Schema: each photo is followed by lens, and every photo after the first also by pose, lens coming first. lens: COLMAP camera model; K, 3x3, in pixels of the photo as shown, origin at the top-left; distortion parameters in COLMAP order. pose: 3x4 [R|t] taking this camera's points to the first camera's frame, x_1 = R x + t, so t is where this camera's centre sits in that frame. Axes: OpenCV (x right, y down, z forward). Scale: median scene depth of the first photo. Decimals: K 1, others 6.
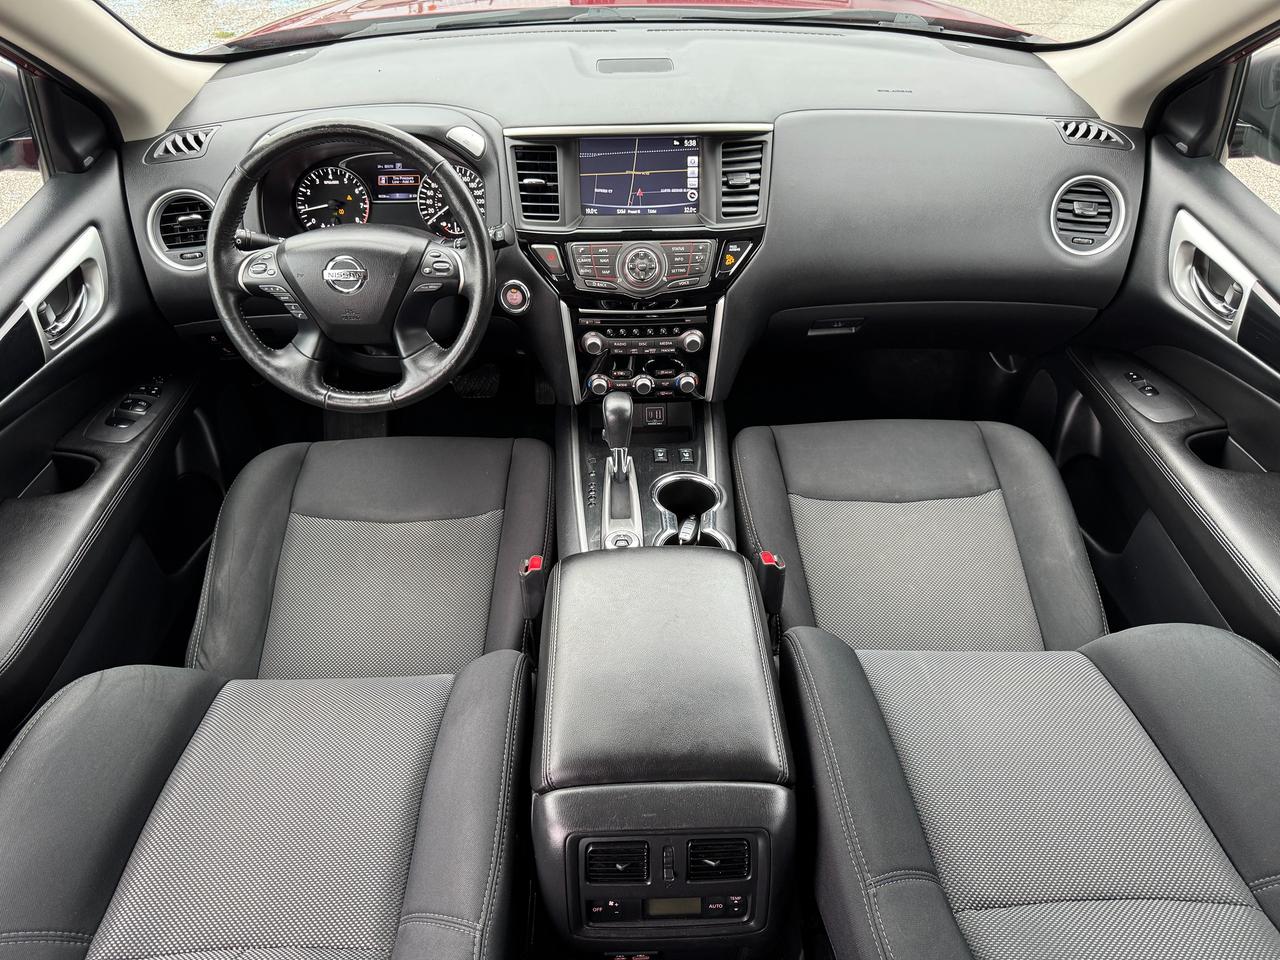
lens RADIAL K [[901.8, 0, 641.6], [0, 901.8, 479.8], [0, 0, 1]] dist [0.005968, -0.010295]
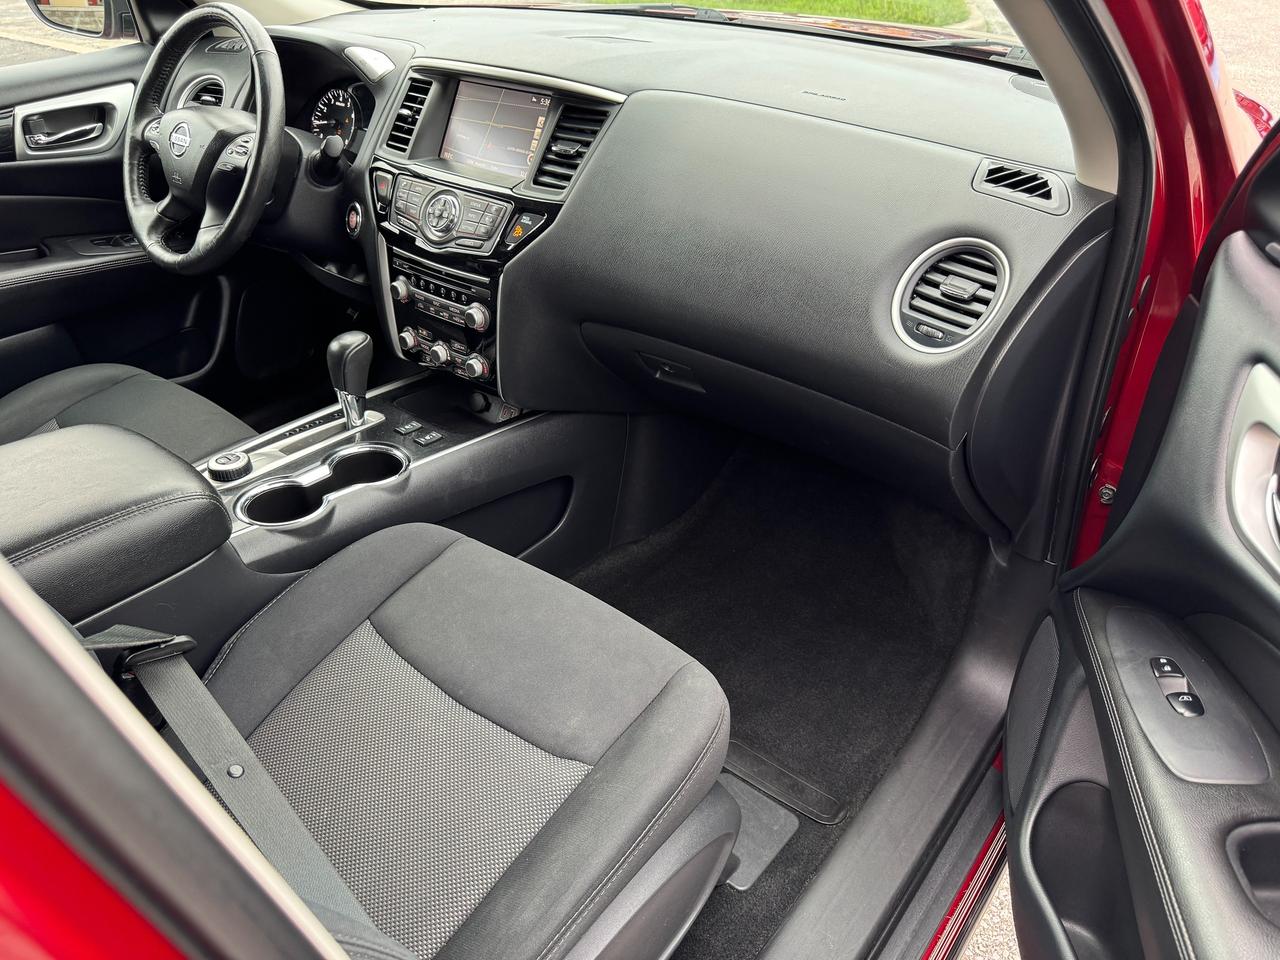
lens RADIAL K [[901.8, 0, 636.8], [0, 901.8, 485.5], [0, 0, 1]] dist [0.005968, -0.010295]
pose [[0.764543, 0.365689, -0.530797, 0.701567], [-0.432593, 0.901587, -0.001951, -0.072529], [0.477847, 0.231111, 0.847496, 0.376255]]
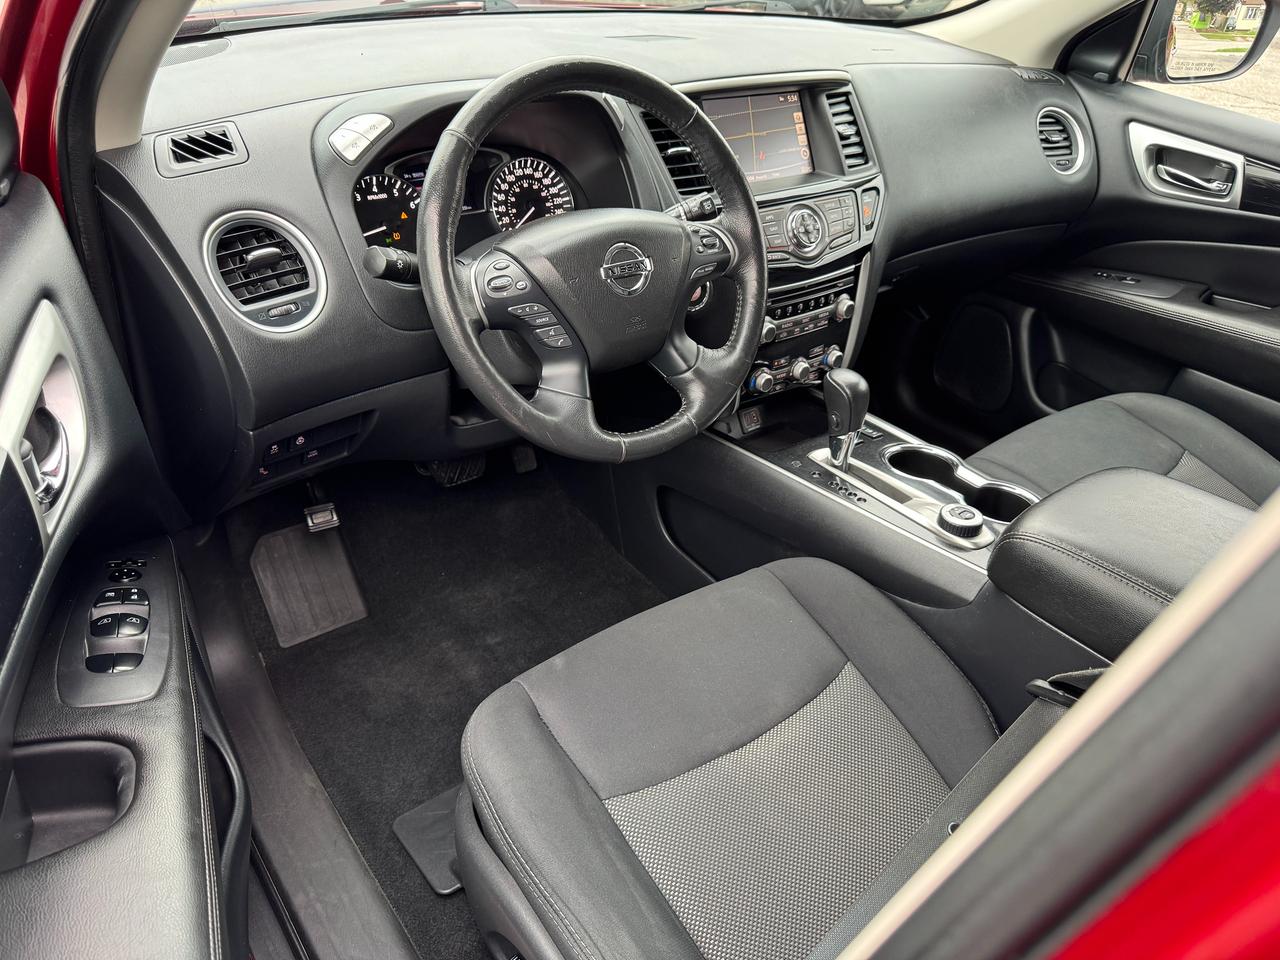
lens RADIAL K [[901.8, 0, 642.0], [0, 901.8, 468.2], [0, 0, 1]] dist [0.005968, -0.010295]
pose [[0.810403, -0.268647, 0.520650, -0.629839], [0.330096, 0.943563, -0.026940, -0.043918], [-0.484028, 0.193697, 0.853345, 0.354648]]
